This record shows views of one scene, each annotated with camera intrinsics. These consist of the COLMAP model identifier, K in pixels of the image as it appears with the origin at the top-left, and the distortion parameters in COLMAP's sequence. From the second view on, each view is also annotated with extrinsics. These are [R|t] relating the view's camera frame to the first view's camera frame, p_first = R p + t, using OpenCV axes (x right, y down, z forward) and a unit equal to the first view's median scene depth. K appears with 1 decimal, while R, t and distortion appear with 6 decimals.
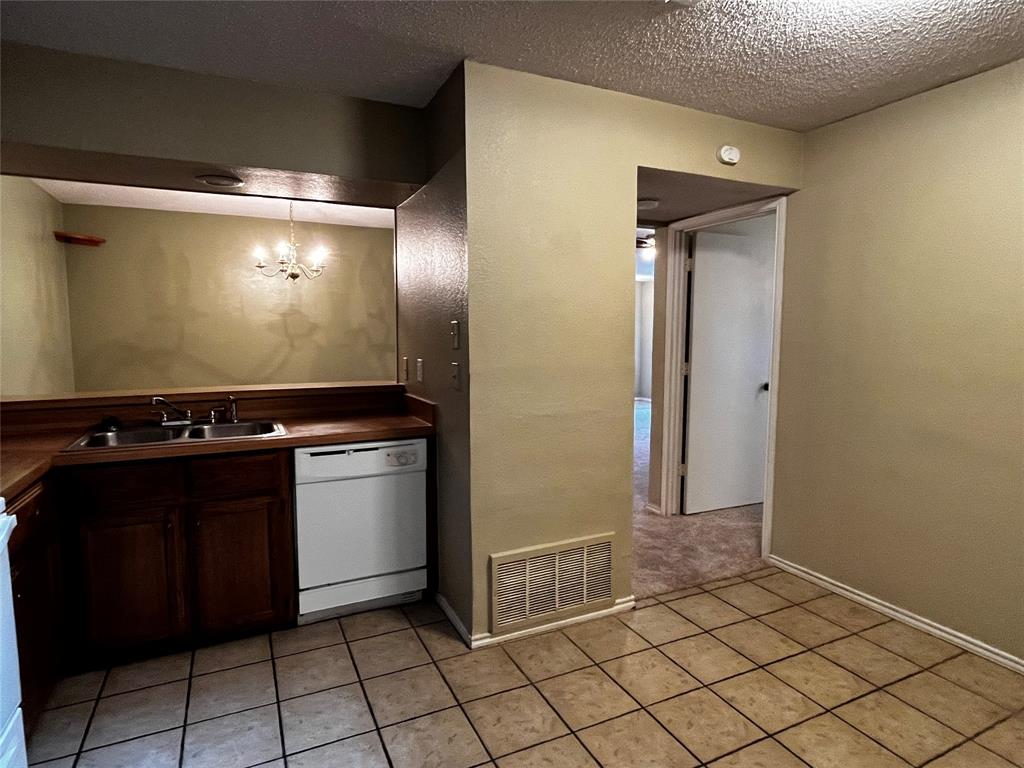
lens RADIAL K [[571.0, 0, 509.0], [0, 571.0, 383.2], [0, 0, 1]] dist [-0.008836, -0.001012]
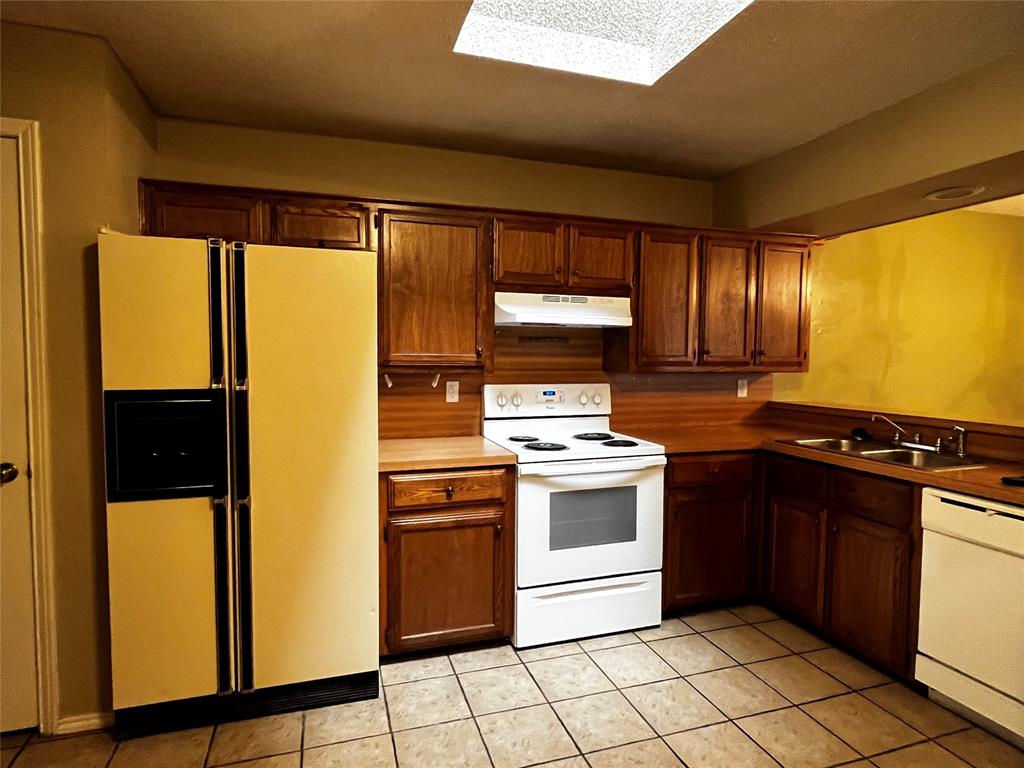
lens RADIAL K [[571.0, 0, 509.7], [0, 571.0, 383.6], [0, 0, 1]] dist [-0.008836, -0.001012]
pose [[-0.120433, 0.053664, -0.991270, 0.533490], [-0.105600, 0.992180, 0.066543, -0.032467], [0.987089, 0.112692, -0.113824, 0.431149]]
